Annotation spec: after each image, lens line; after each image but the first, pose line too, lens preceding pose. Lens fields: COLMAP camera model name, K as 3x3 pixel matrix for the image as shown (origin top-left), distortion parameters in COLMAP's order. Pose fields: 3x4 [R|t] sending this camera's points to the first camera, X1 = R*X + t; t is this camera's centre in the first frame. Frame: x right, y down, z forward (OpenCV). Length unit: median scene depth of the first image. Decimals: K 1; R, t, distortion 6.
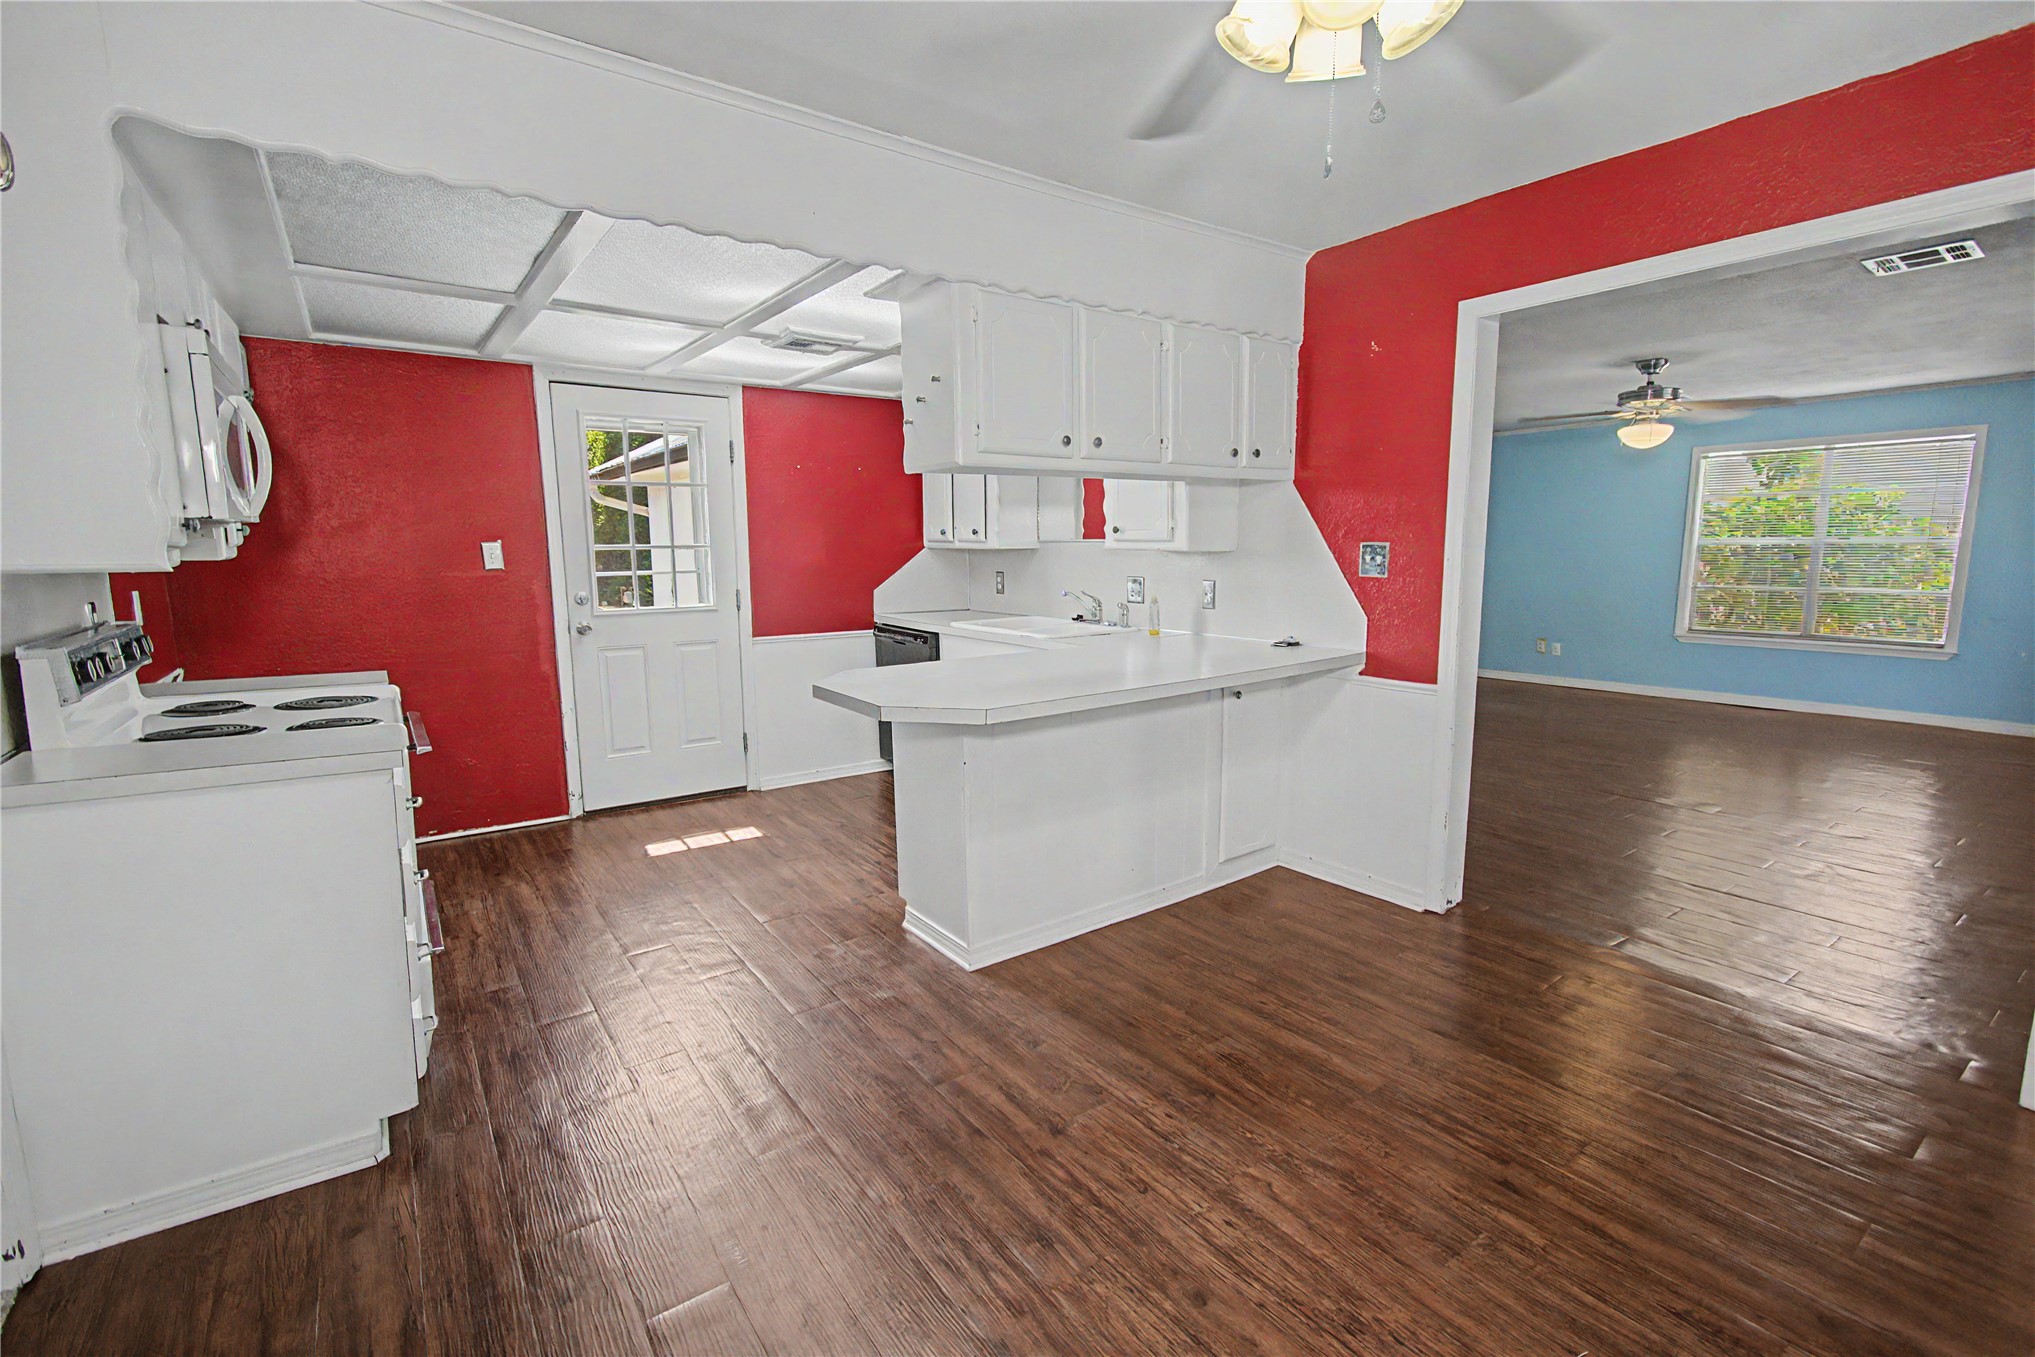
lens RADIAL K [[898.2, 0, 1017.5], [0, 898.2, 678.5], [0, 0, 1]] dist [-0.003094, -0.000498]
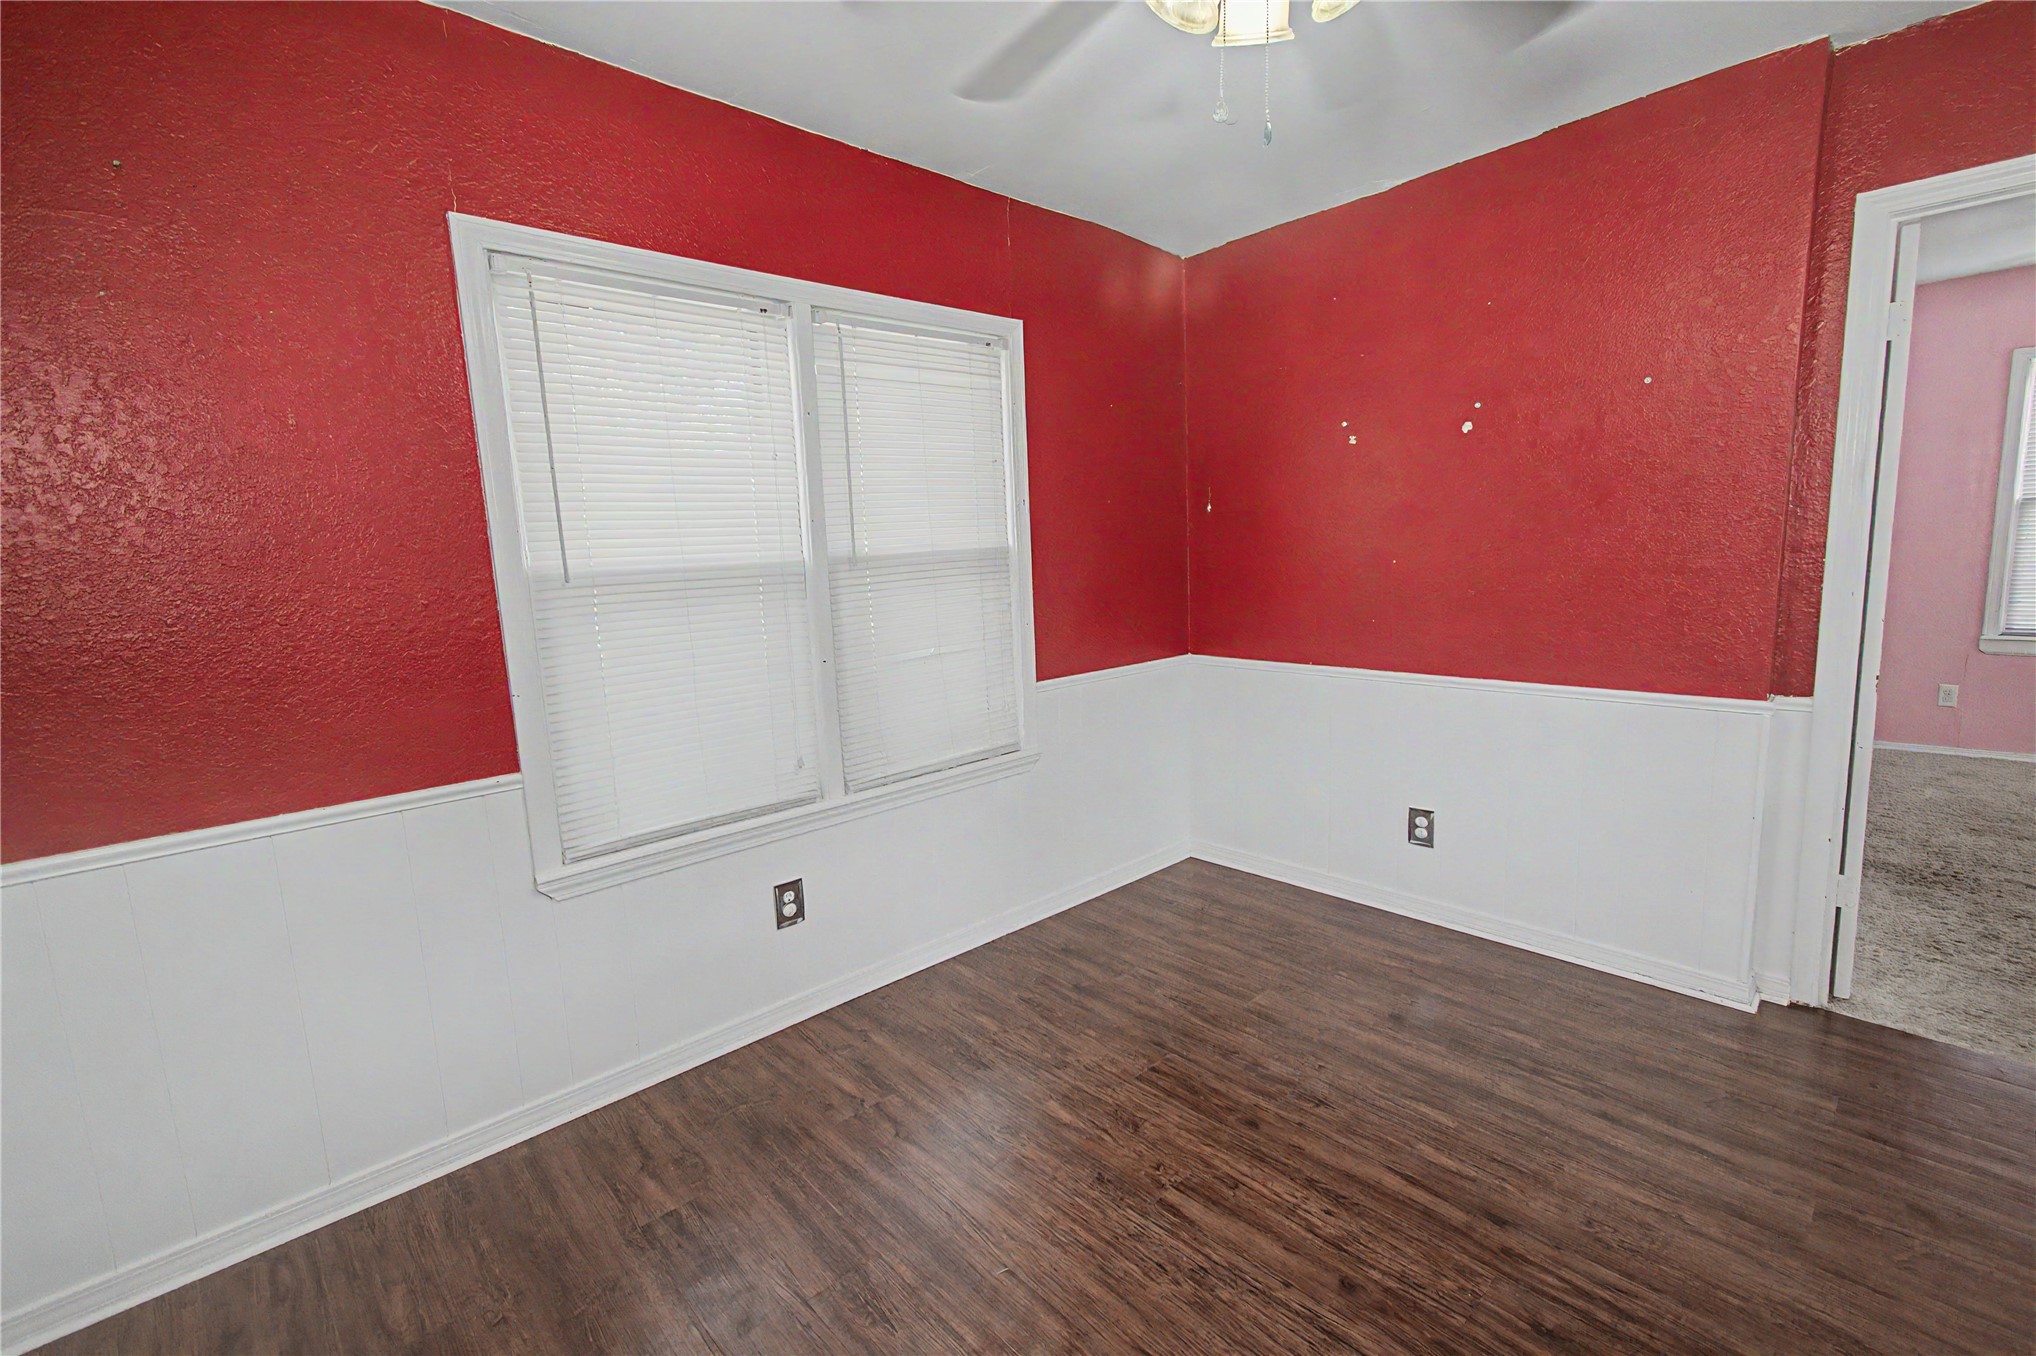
lens RADIAL K [[898.6, 0, 1018.0], [0, 898.6, 678.0], [0, 0, 1]] dist [-0.003094, -0.000498]
pose [[-0.990307, 0.062680, -0.123949, 0.622960], [0.026015, 0.960298, 0.277760, -0.230306], [0.136438, 0.271843, -0.952621, 1.653138]]
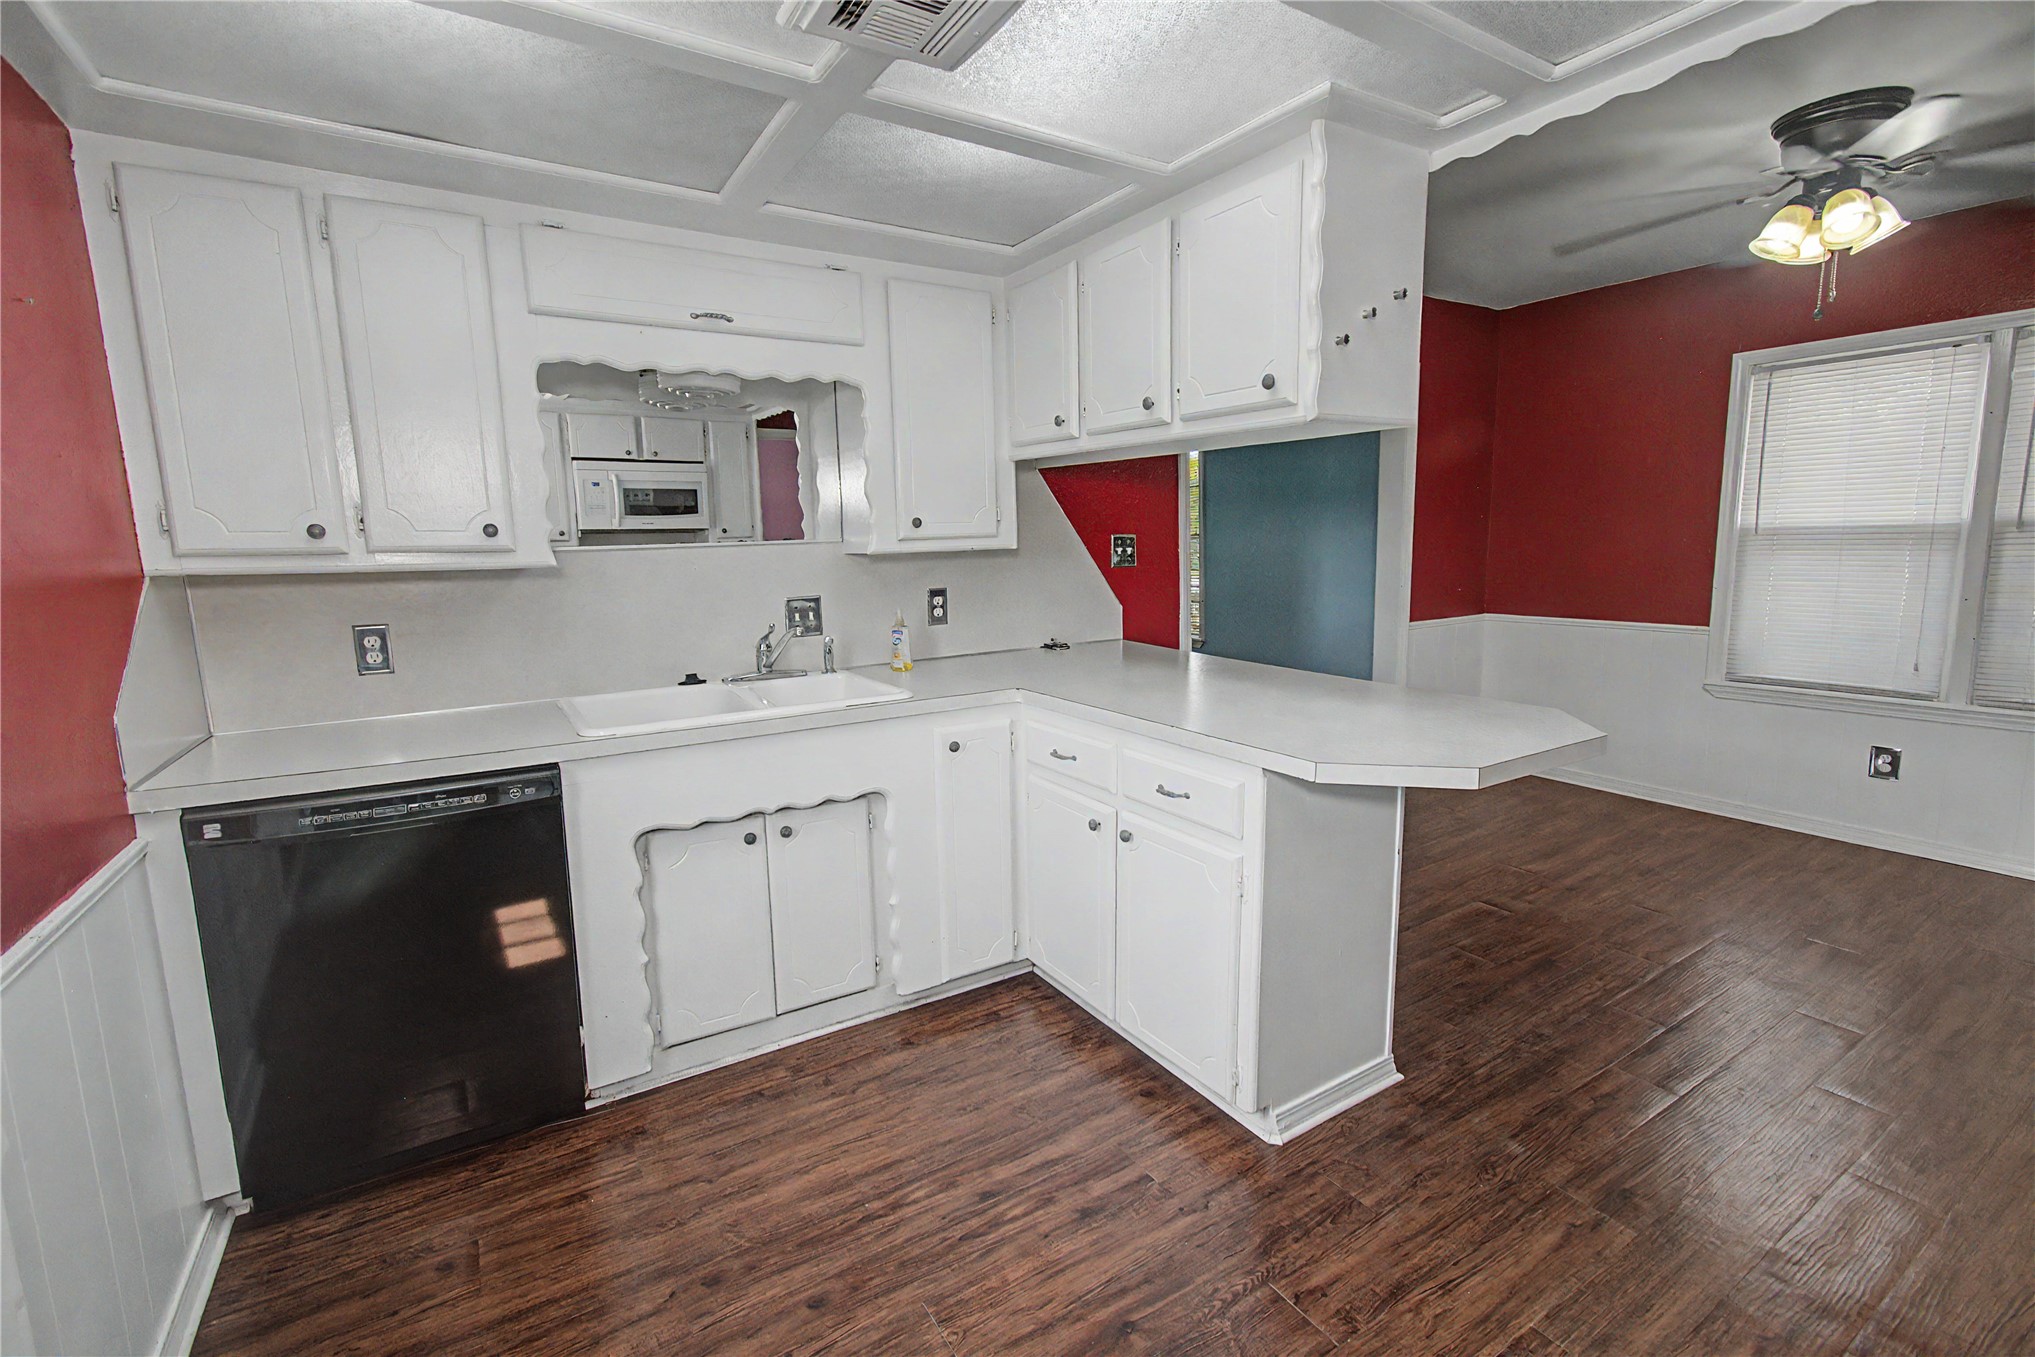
lens RADIAL K [[898.2, 0, 1017.5], [0, 898.2, 678.5], [0, 0, 1]] dist [-0.003094, -0.000498]
pose [[0.068066, -0.150998, 0.986188, -1.371215], [0.168918, 0.975954, 0.137773, -0.304746], [-0.983277, 0.157207, 0.091936, 2.085023]]
